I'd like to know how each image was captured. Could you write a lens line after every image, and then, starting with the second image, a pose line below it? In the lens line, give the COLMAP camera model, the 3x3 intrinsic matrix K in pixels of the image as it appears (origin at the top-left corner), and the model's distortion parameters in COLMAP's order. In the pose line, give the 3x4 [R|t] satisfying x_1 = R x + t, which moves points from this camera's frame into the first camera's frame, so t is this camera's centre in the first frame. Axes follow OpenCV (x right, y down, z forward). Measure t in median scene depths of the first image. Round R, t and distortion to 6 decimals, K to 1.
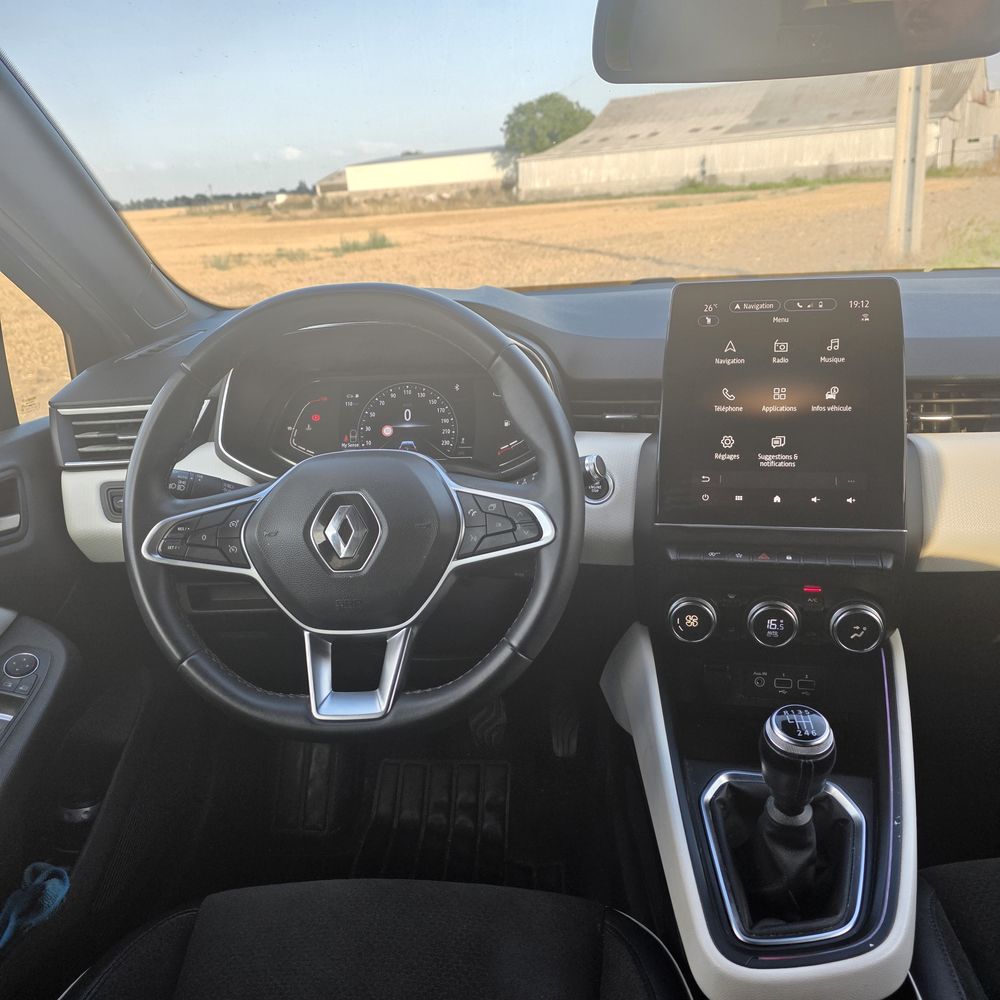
lens RADIAL K [[914.3, 0, 484.3], [0, 914.3, 491.3], [0, 0, 1]] dist [0.043238, -0.039674]
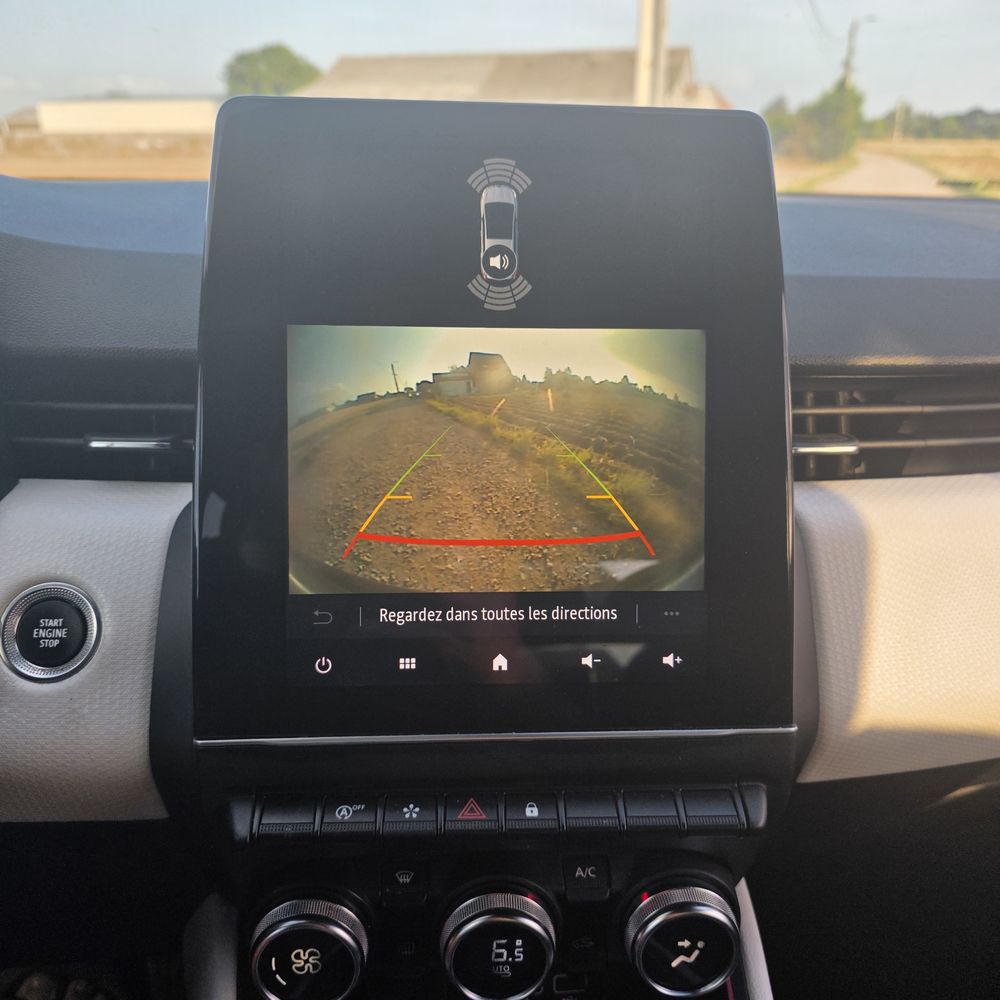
lens RADIAL K [[914.3, 0, 492.6], [0, 914.3, 493.3], [0, 0, 1]] dist [0.043238, -0.039674]
pose [[0.959562, -0.032234, 0.279645, 0.205658], [0.023173, 0.999096, 0.035646, -0.077831], [-0.280541, -0.027725, 0.959442, 0.618195]]
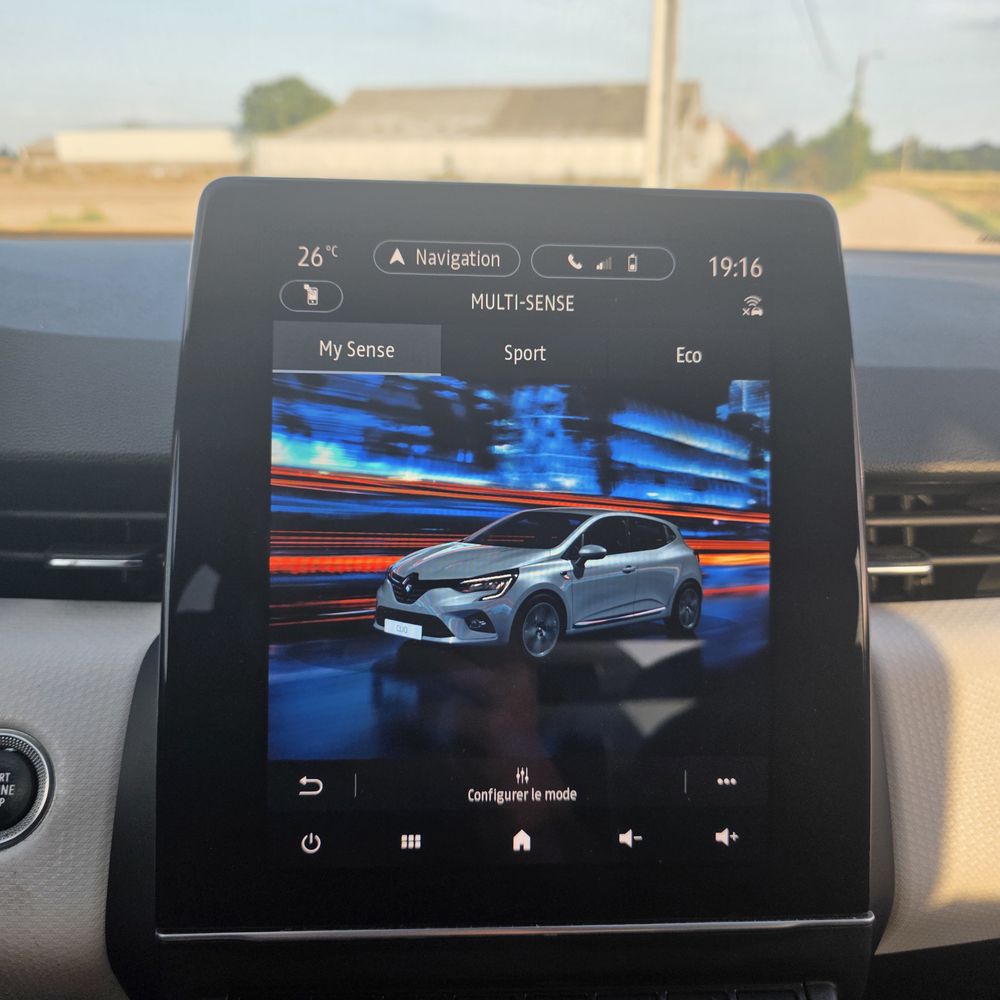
lens RADIAL K [[914.3, 0, 496.8], [0, 914.3, 472.1], [0, 0, 1]] dist [0.043238, -0.039674]
pose [[0.961107, -0.012739, 0.275883, 0.218137], [0.016548, 0.999797, -0.011482, -0.119582], [-0.275680, 0.015601, 0.961123, 0.674900]]
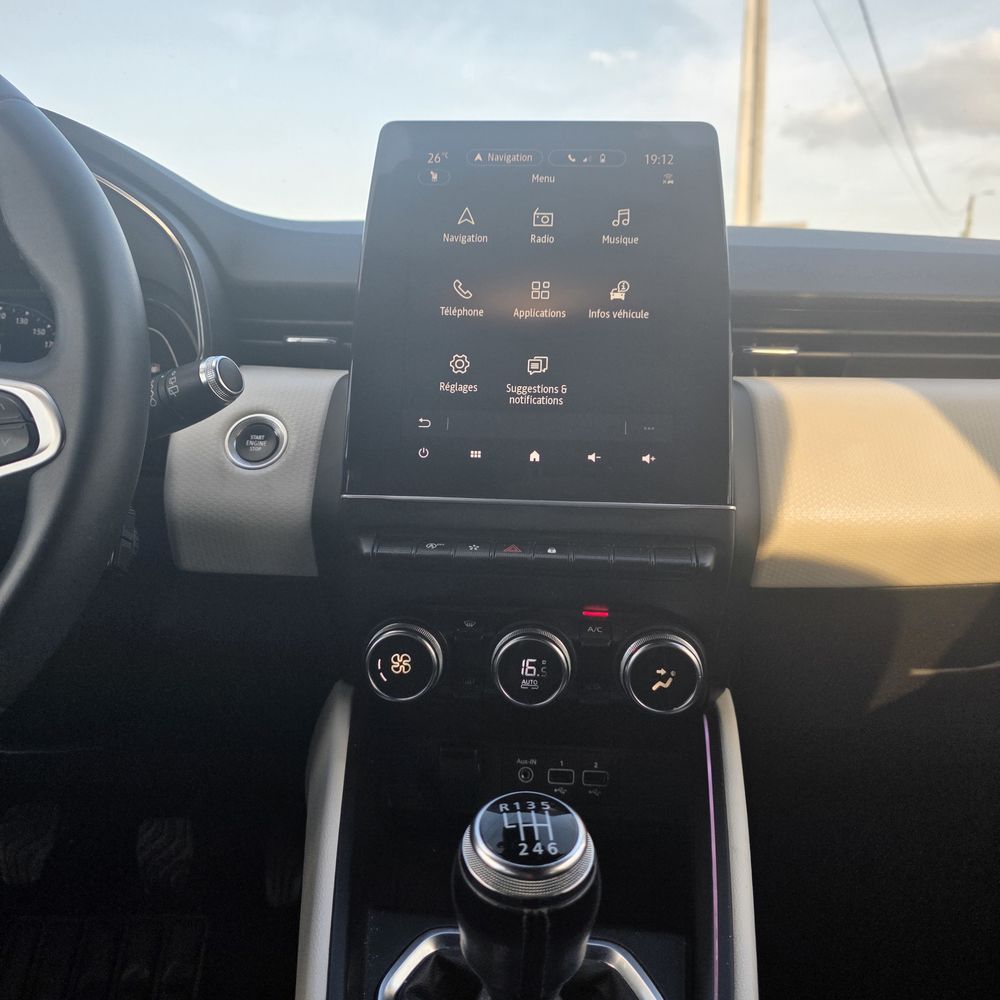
lens RADIAL K [[914.3, 0, 480.6], [0, 914.3, 492.8], [0, 0, 1]] dist [0.043238, -0.039674]
pose [[0.988649, 0.038642, 0.145190, 0.193587], [-0.018743, 0.990531, -0.136001, 0.115391], [-0.149070, 0.131736, 0.980012, 0.406941]]
